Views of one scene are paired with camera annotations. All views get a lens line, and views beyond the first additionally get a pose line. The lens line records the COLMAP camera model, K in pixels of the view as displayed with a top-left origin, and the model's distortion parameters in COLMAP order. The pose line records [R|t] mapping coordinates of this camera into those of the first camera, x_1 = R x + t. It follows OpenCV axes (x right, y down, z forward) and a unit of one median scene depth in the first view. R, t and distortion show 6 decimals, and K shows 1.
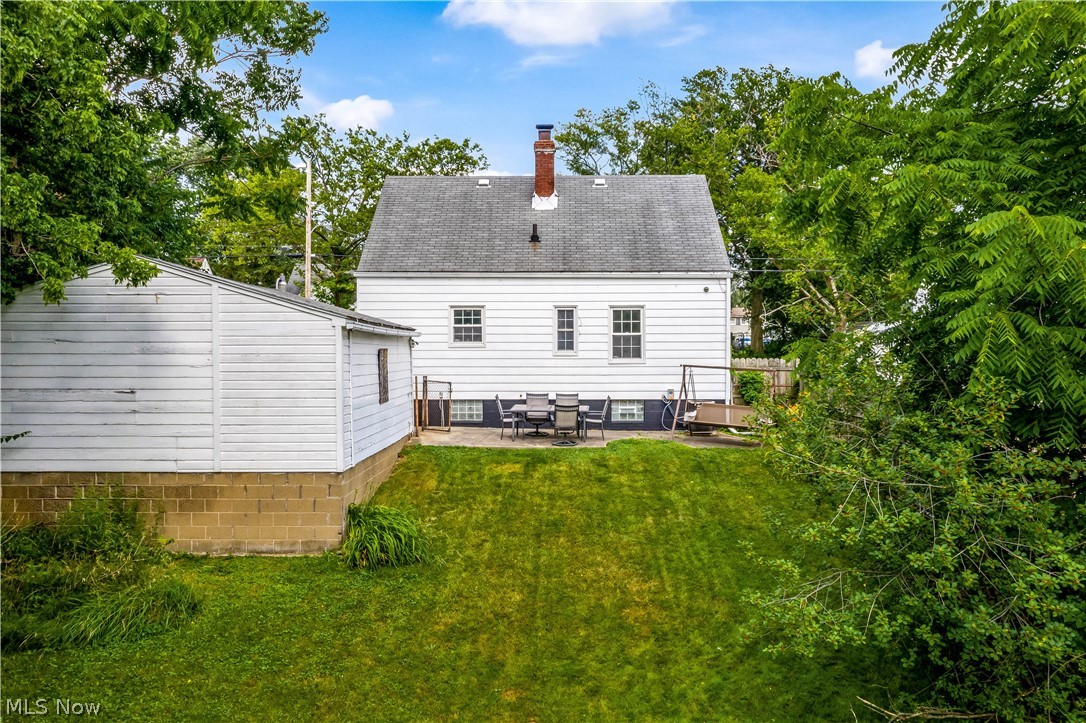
lens RADIAL K [[859.2, 0, 543.0], [0, 859.2, 361.5], [0, 0, 1]] dist [-0.004077, -0.002611]
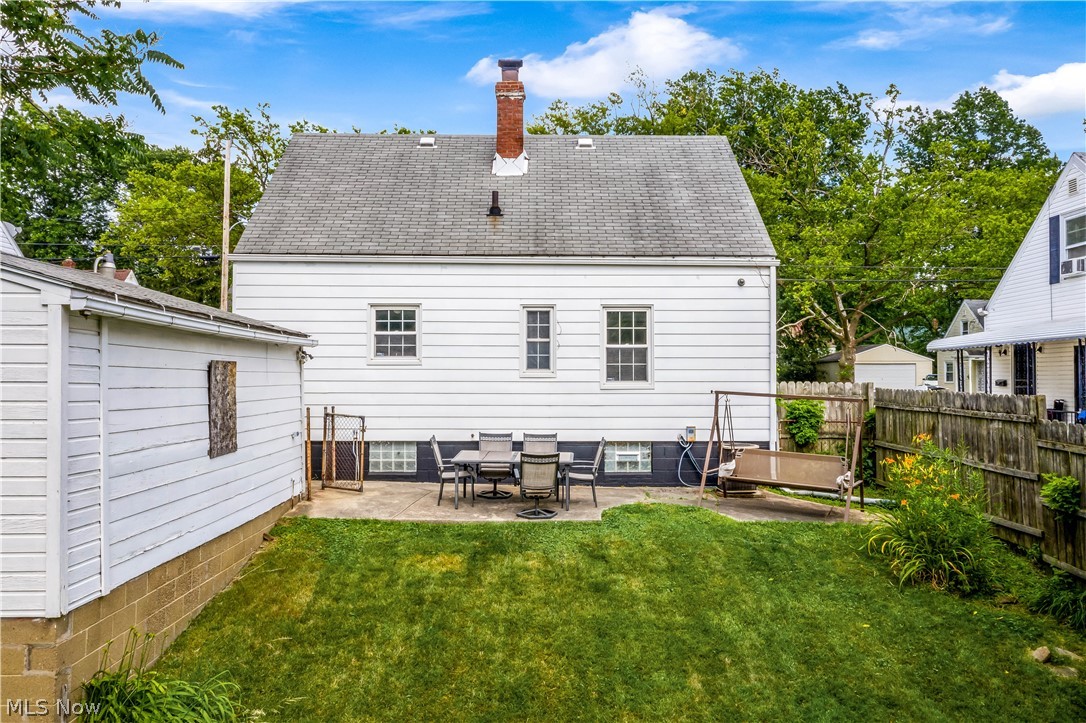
lens RADIAL K [[859.2, 0, 543.0], [0, 859.2, 361.5], [0, 0, 1]] dist [-0.004077, -0.002611]
pose [[0.999494, 0.003951, 0.031566, 0.008630], [-0.002955, 0.999498, -0.031540, 0.002383], [-0.031675, 0.031431, 0.999004, 0.321092]]
